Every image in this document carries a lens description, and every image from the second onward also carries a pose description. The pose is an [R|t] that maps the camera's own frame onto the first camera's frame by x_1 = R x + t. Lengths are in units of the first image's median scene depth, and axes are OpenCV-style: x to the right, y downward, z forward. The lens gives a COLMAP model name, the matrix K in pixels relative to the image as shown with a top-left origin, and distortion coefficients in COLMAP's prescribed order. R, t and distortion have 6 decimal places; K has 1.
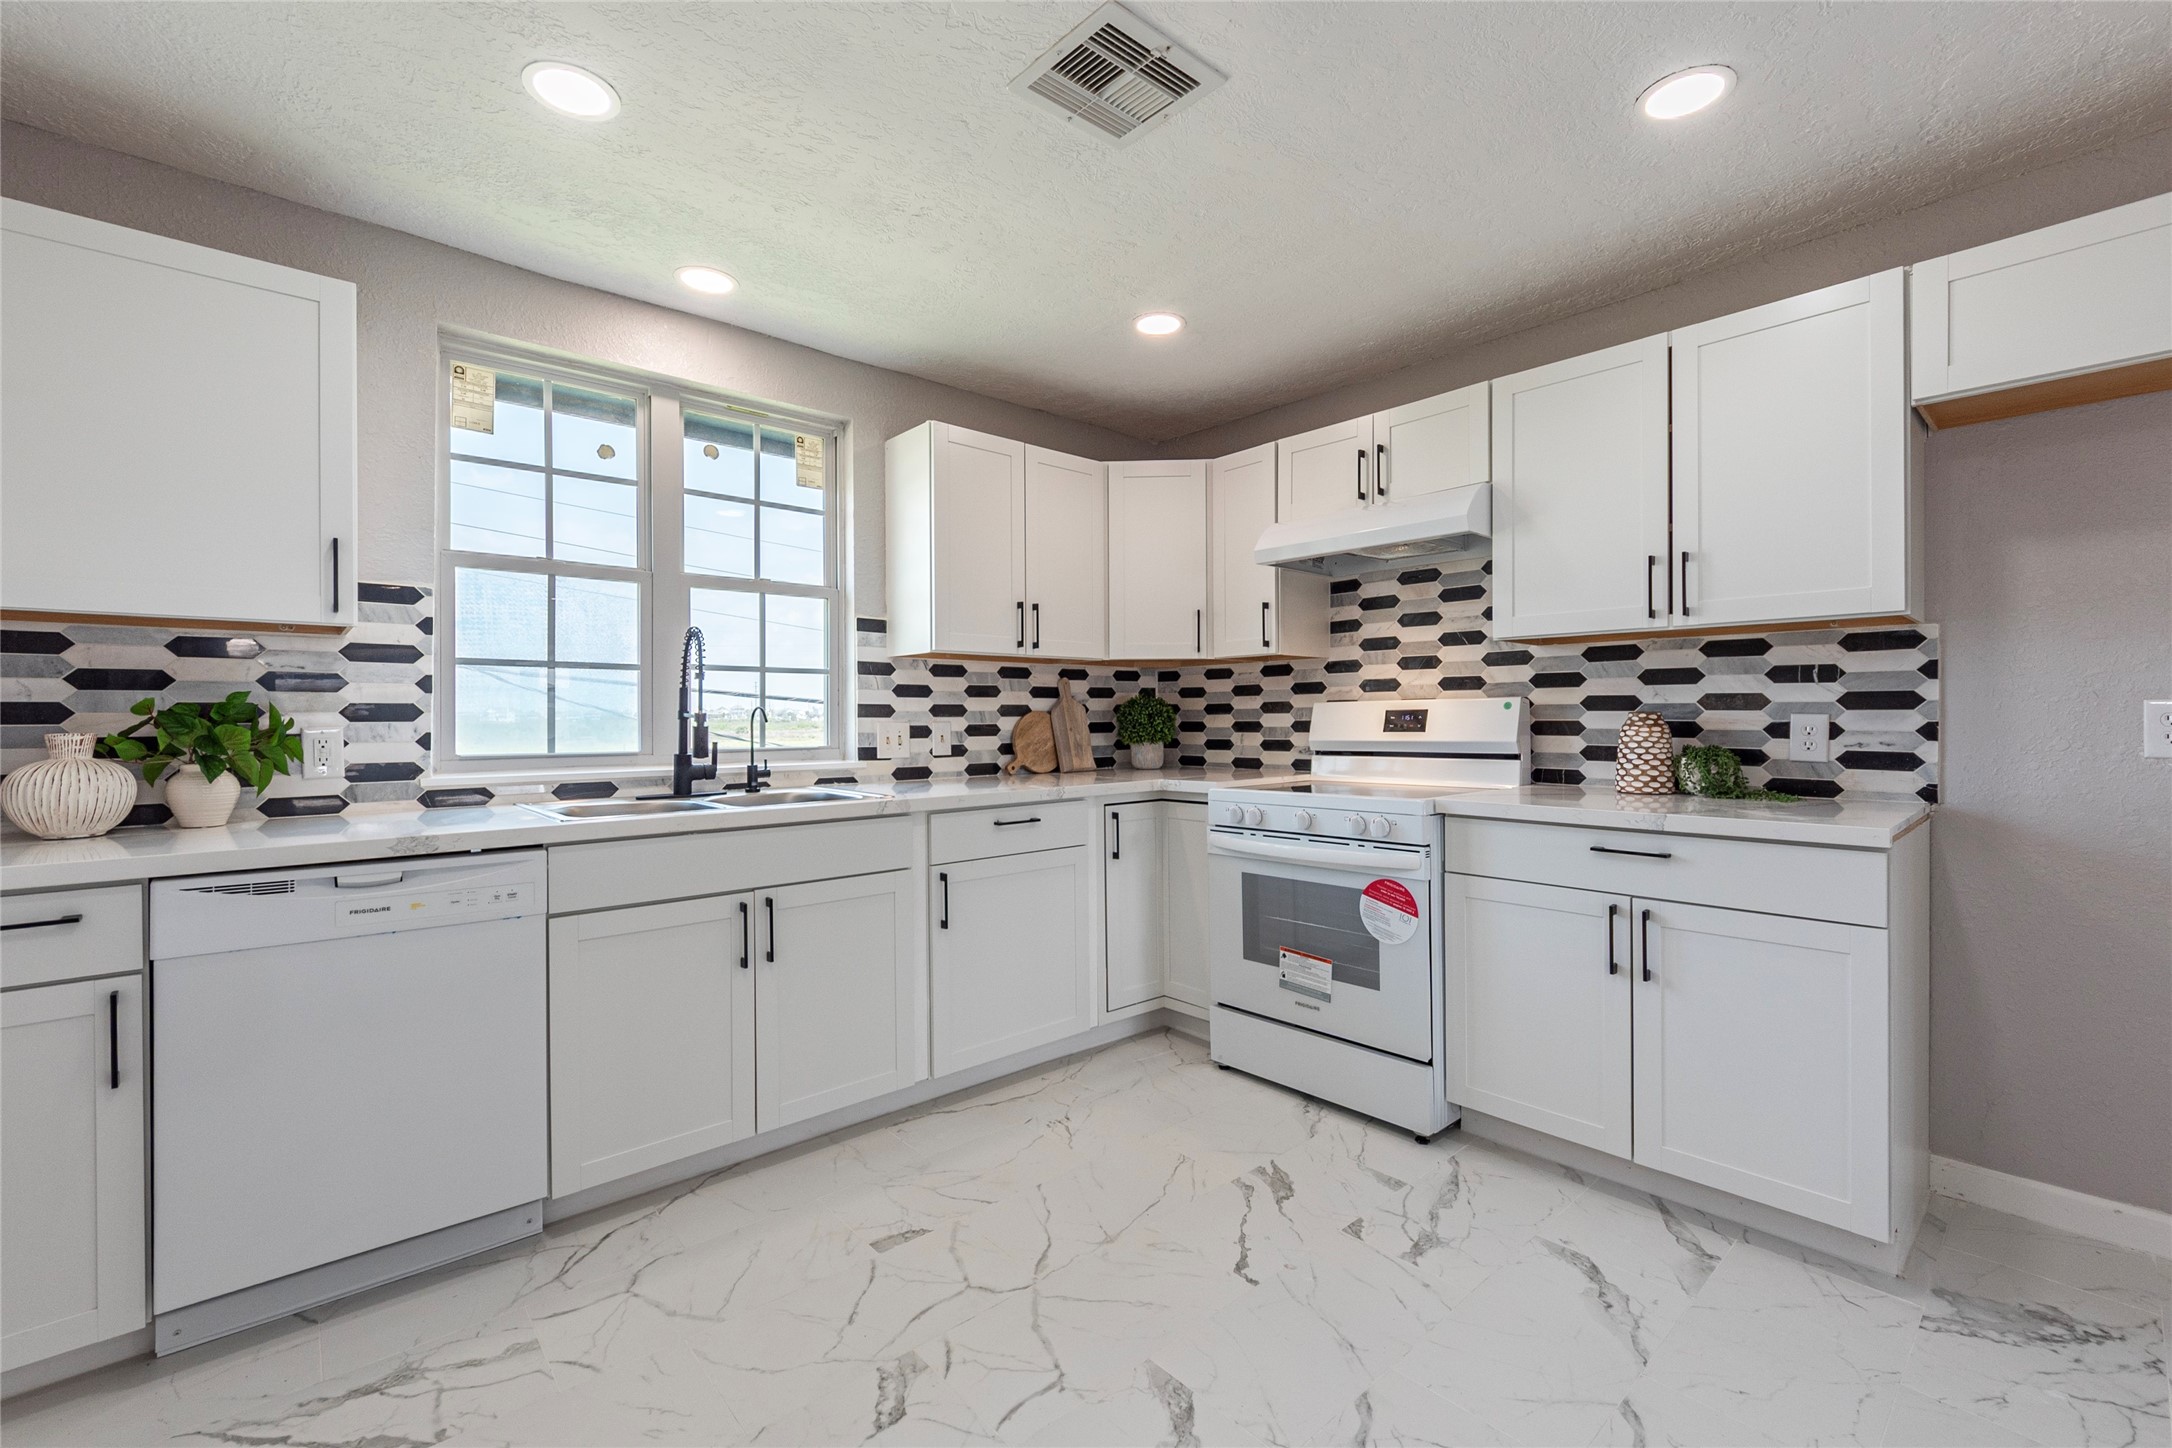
lens RADIAL K [[916.9, 0, 1089.6], [0, 916.9, 721.2], [0, 0, 1]] dist [0.001485, -0.000844]
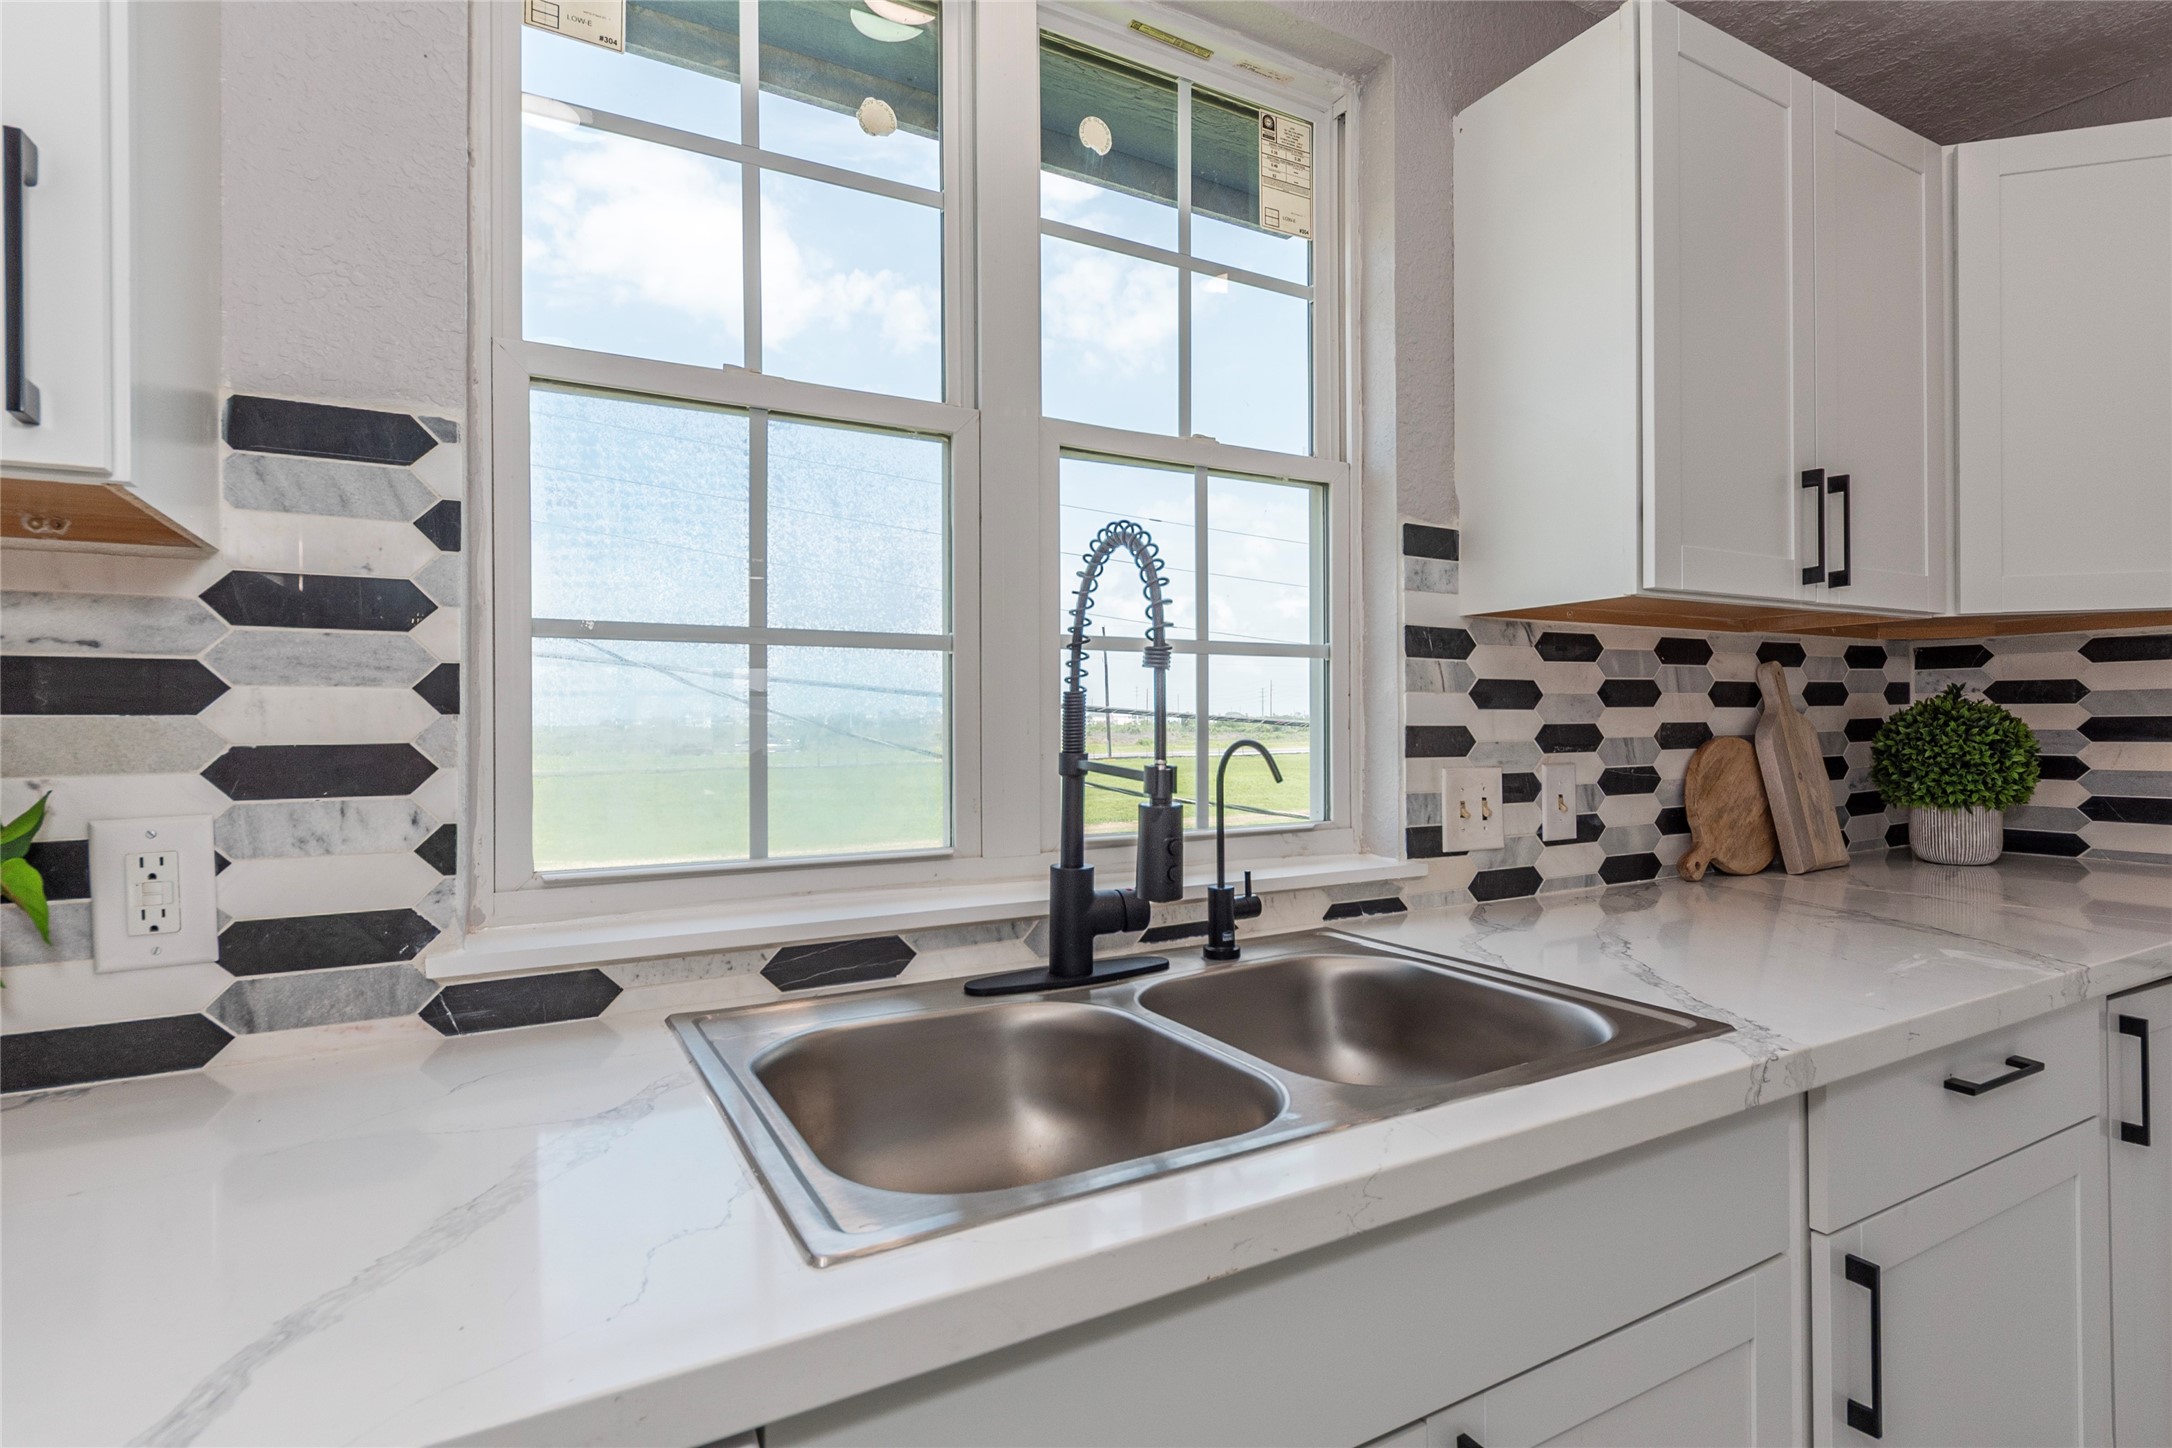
lens RADIAL K [[1058.7, 0, 1086.2], [0, 1058.7, 729.5], [0, 0, 1]] dist [0.000108, -0.000554]
pose [[0.975423, 0.000114, -0.220339, -0.332214], [0.000961, 0.999988, 0.004772, -0.022550], [0.220337, -0.004866, 0.975412, 0.559125]]
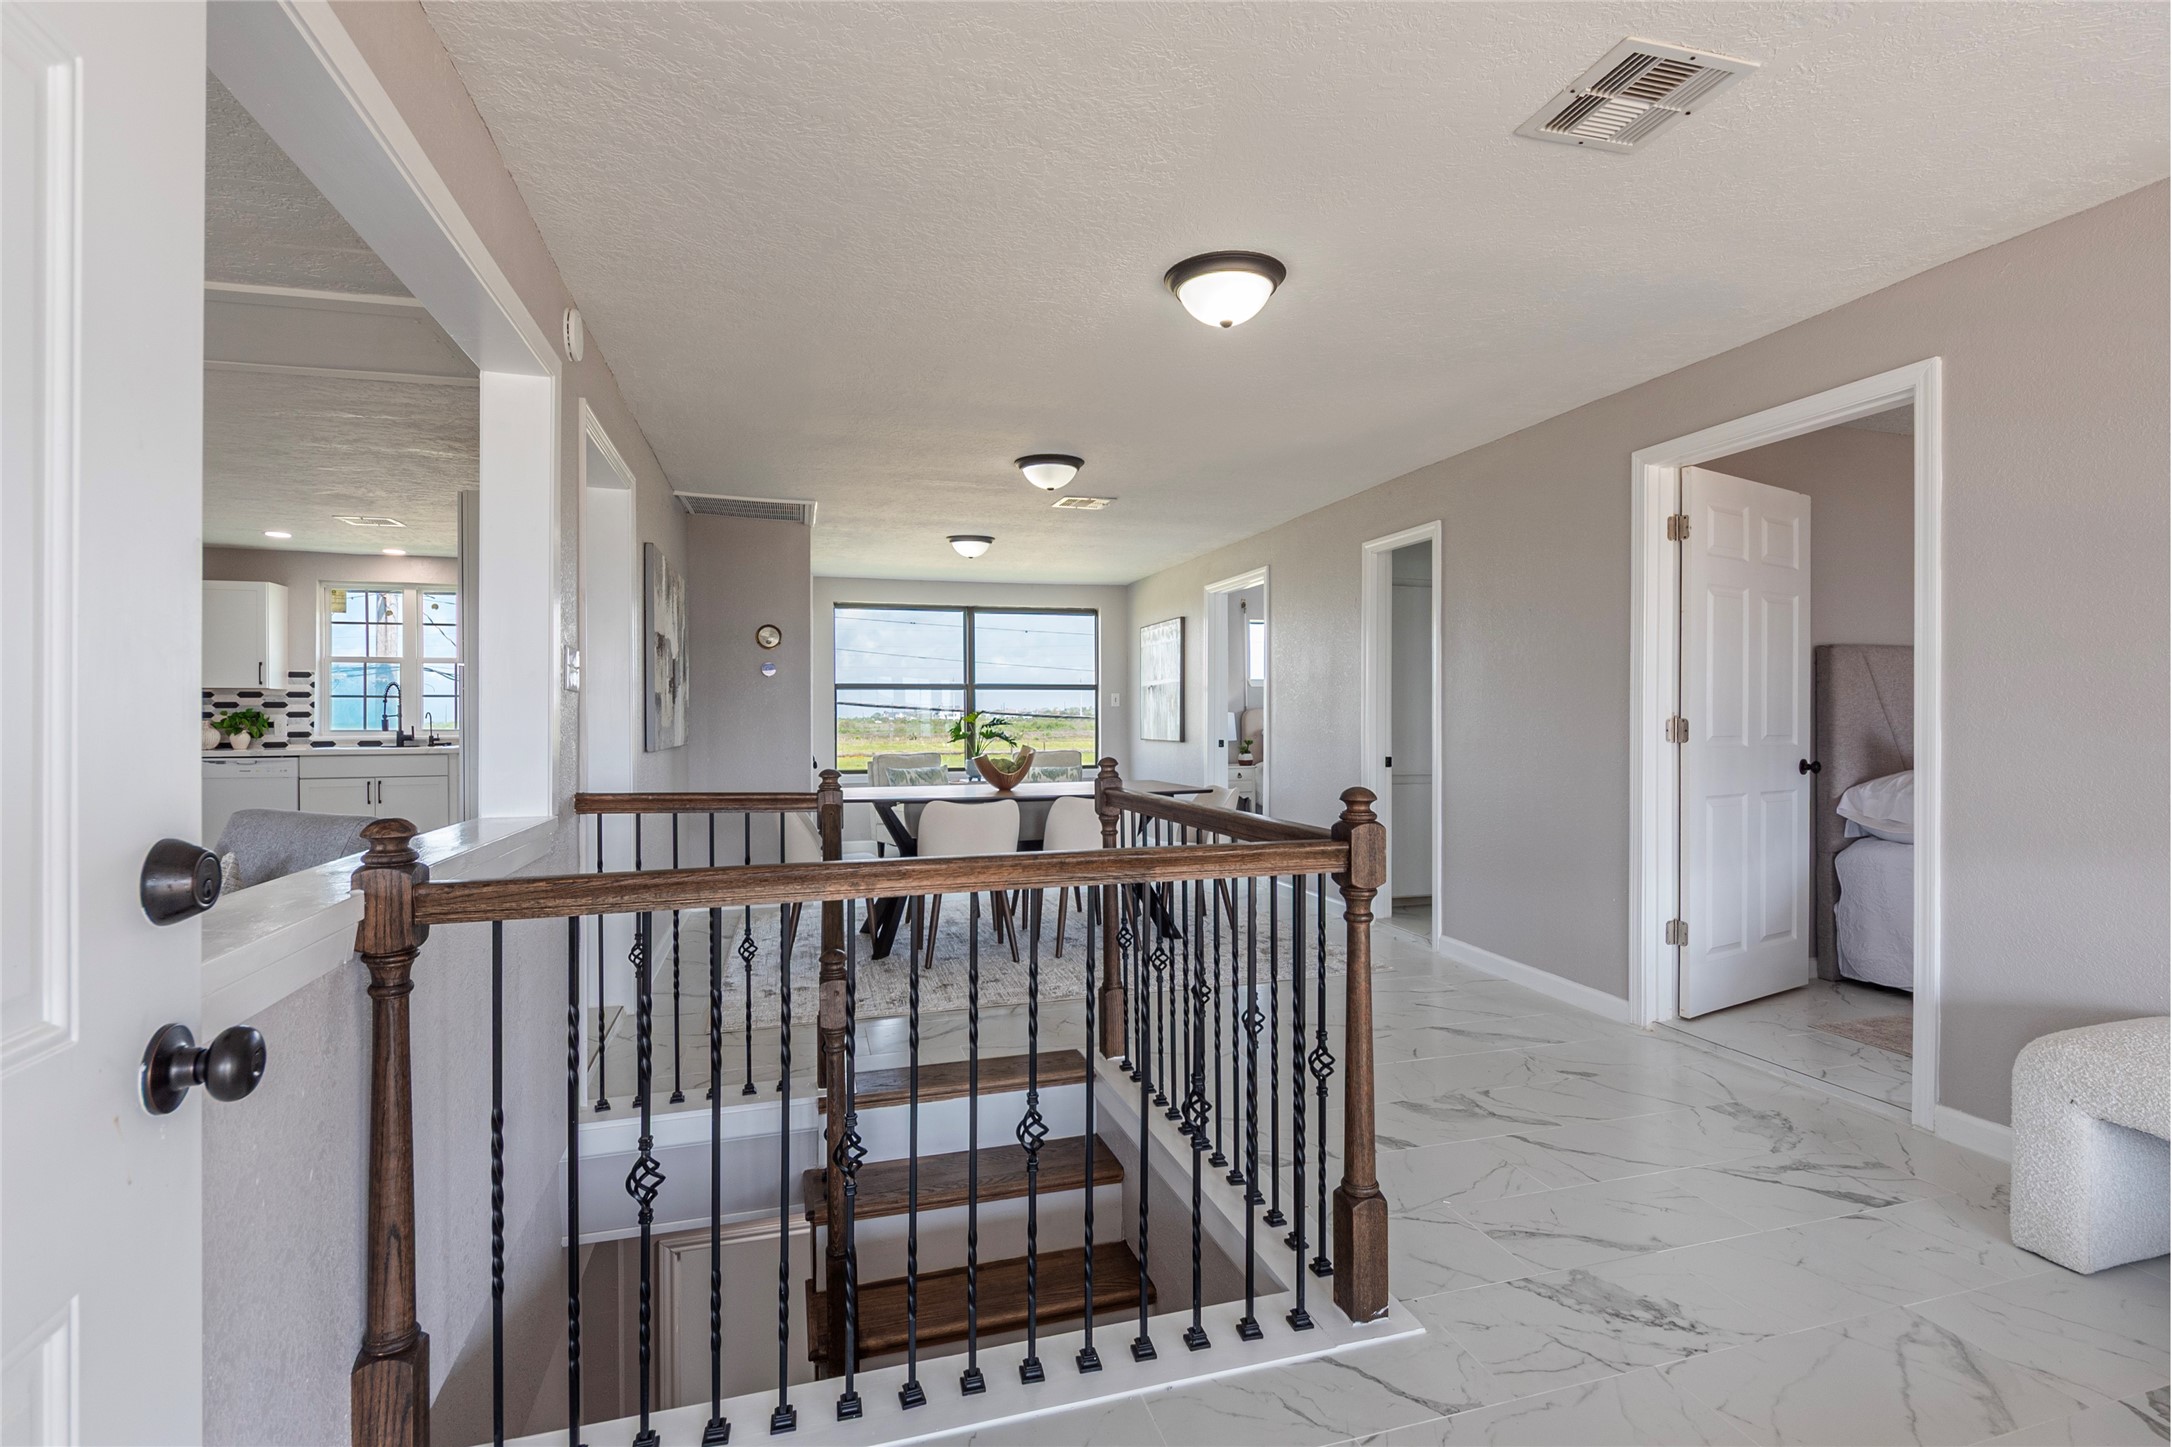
lens RADIAL K [[1030.2, 0, 1084.8], [0, 1030.2, 725.8], [0, 0, 1]] dist [0.003469, 0.000252]
pose [[0.900063, -0.001420, -0.435757, 2.487977], [0.001288, 0.999999, -0.000599, 0.026573], [0.435758, -0.000023, 0.900064, -0.753137]]
